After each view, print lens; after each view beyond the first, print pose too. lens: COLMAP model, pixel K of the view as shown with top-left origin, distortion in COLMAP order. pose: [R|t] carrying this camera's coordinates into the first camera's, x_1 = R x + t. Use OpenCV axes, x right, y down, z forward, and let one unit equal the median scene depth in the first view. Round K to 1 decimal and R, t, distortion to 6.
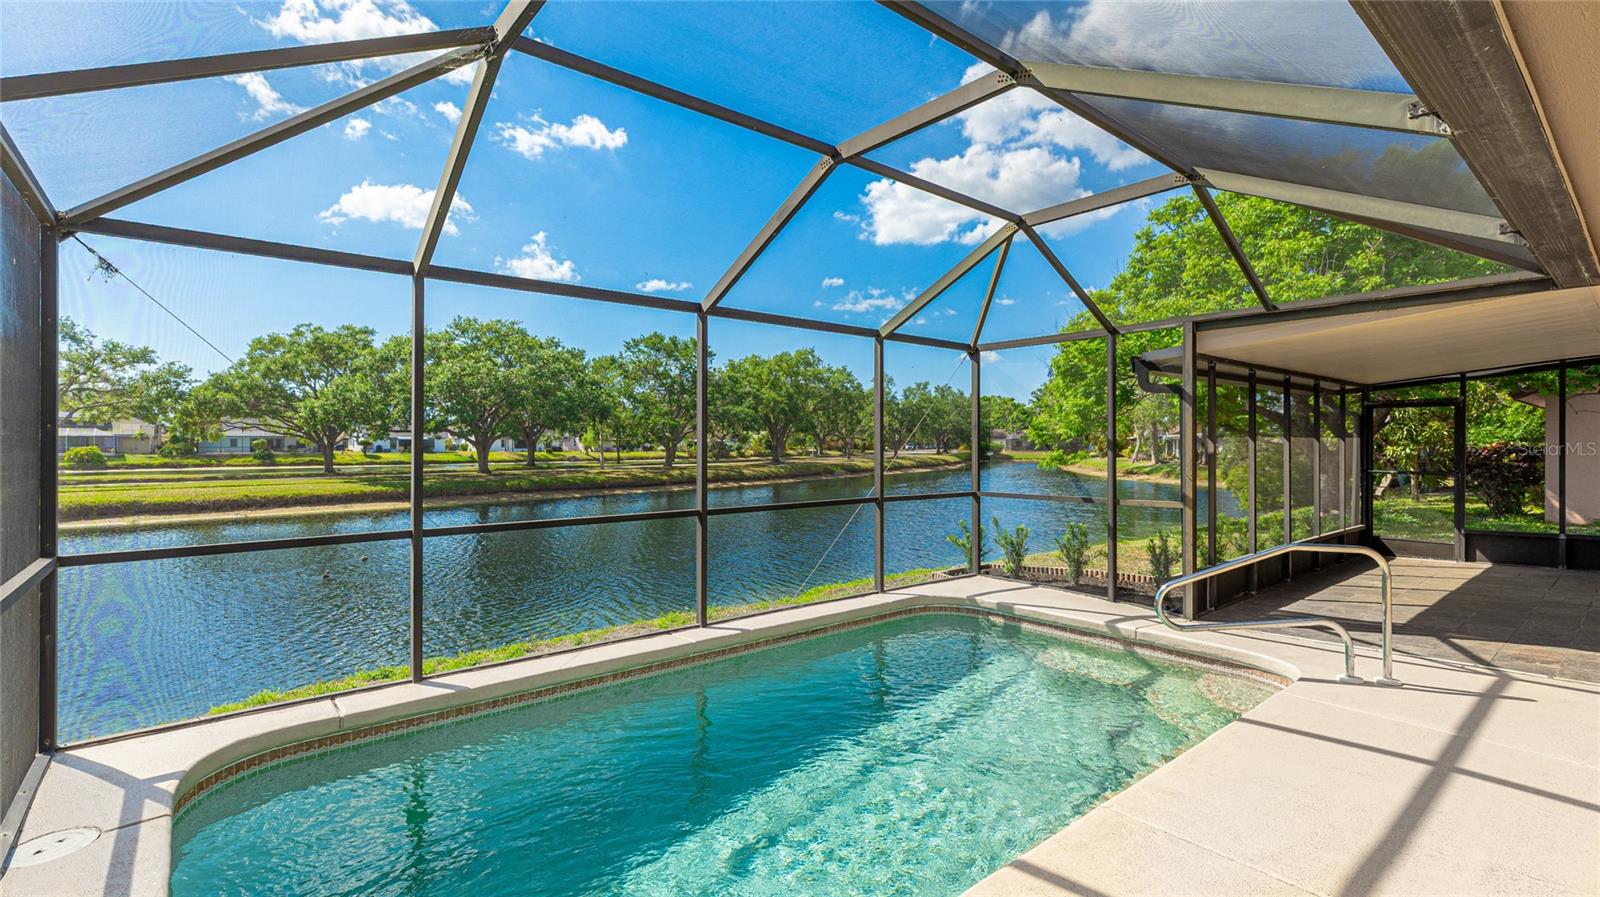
lens RADIAL K [[715.1, 0, 793.4], [0, 715.1, 451.8], [0, 0, 1]] dist [0.009624, -0.000468]
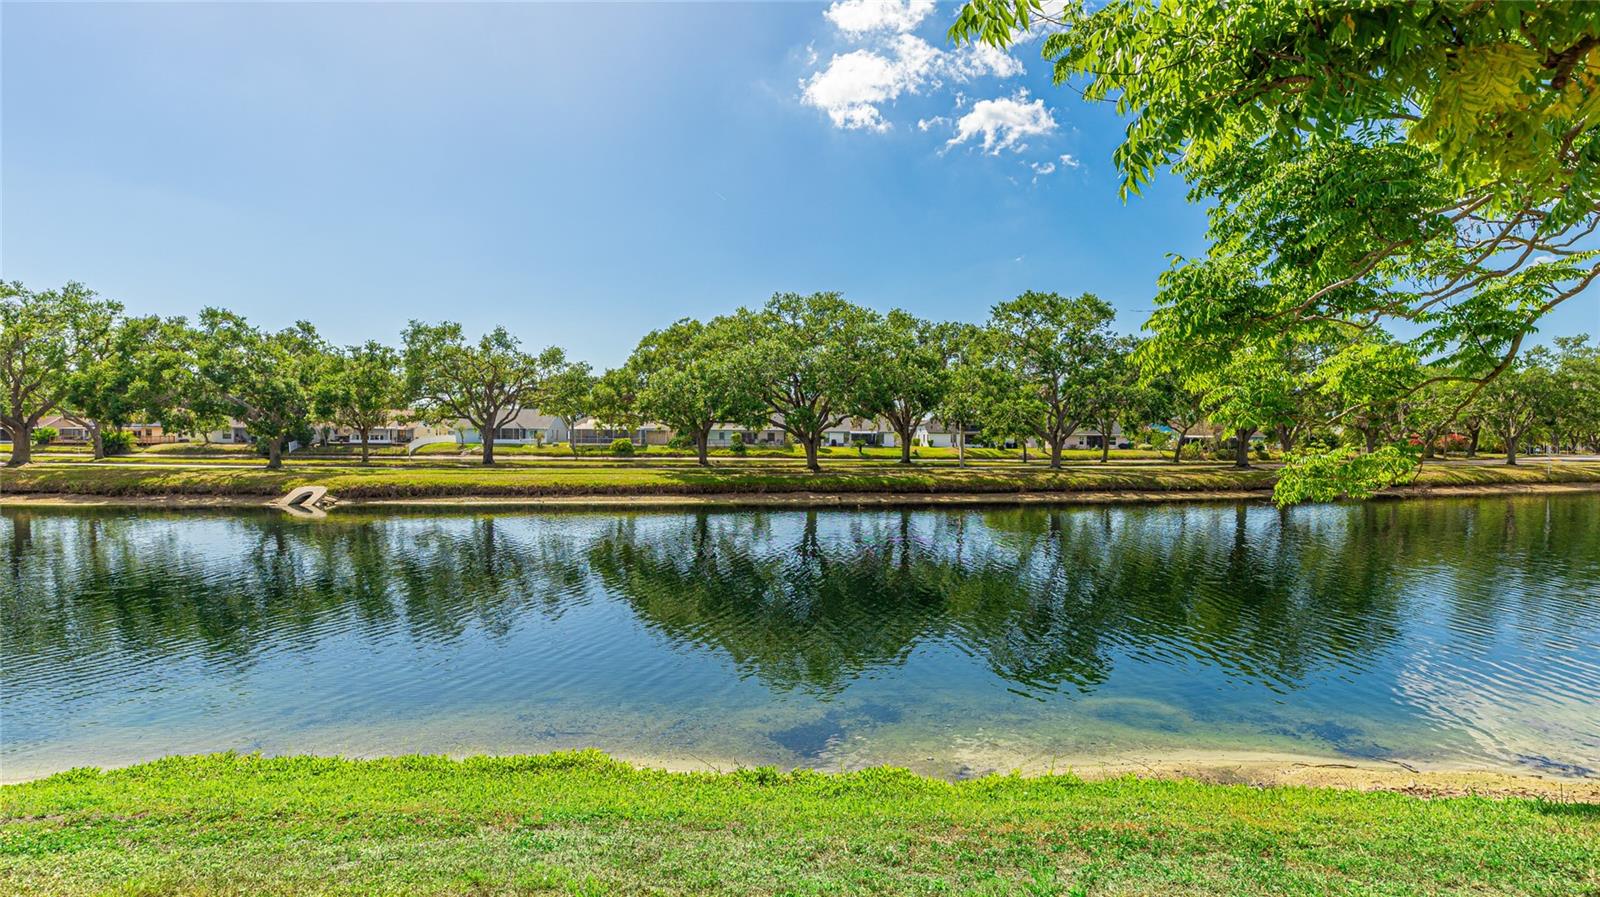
lens RADIAL K [[797.5, 0, 795.7], [0, 797.5, 444.5], [0, 0, 1]] dist [-0.002723, 0.000103]
pose [[0.794632, 0.011473, -0.606983, 0.132843], [-0.014818, 0.999890, -0.000499, -0.000414], [0.606910, 0.009391, 0.794715, 0.187270]]
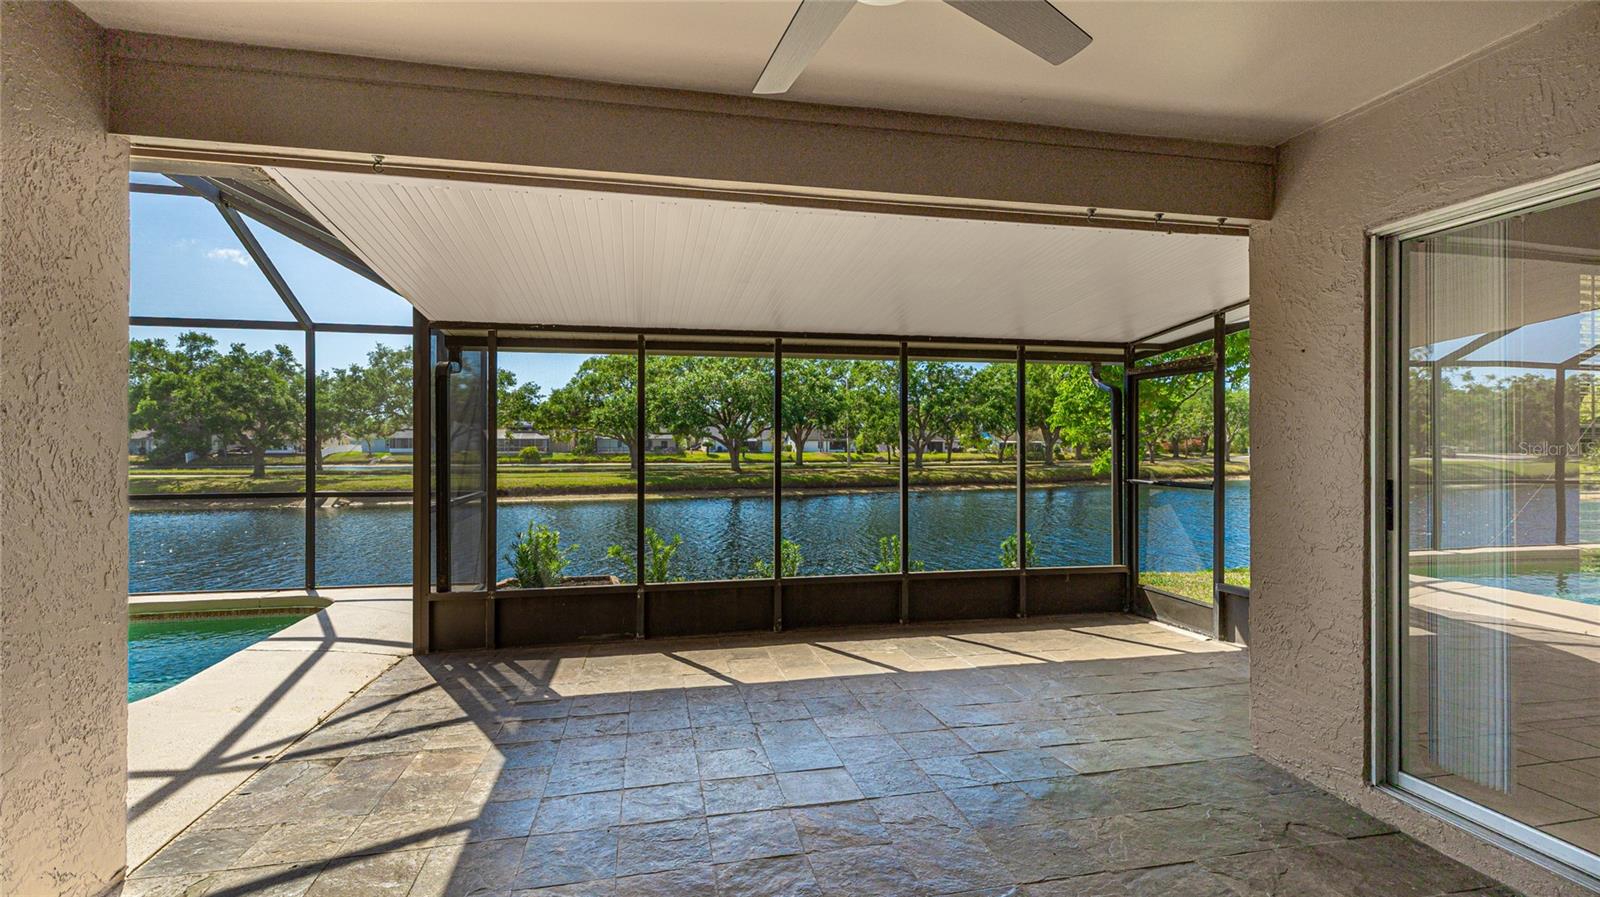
lens RADIAL K [[715.1, 0, 797.3], [0, 715.1, 444.3], [0, 0, 1]] dist [0.009624, -0.000468]
pose [[0.891450, 0.000831, -0.453117, 0.139912], [-0.006428, 0.999921, -0.010813, -0.000581], [0.453073, 0.012551, 0.891385, 0.049750]]
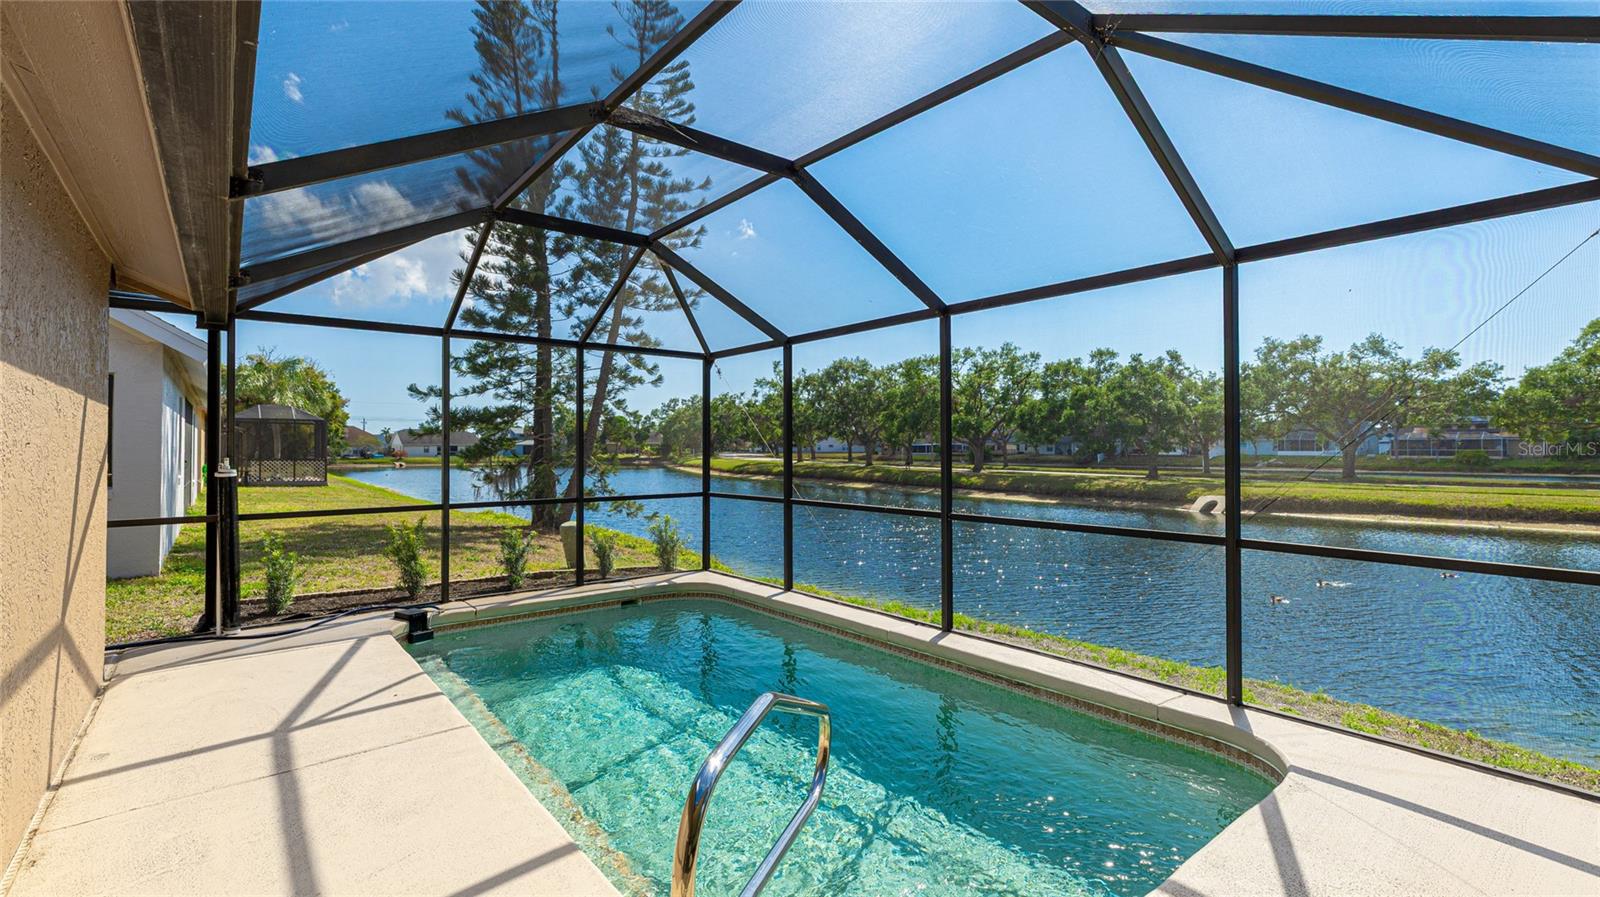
lens RADIAL K [[715.1, 0, 800.4], [0, 715.1, 439.9], [0, 0, 1]] dist [0.009624, -0.000468]
pose [[0.001080, -0.008984, -0.999959, 0.078057], [-0.010864, 0.999901, -0.008995, -0.002241], [0.999940, 0.010873, 0.000982, 0.080128]]
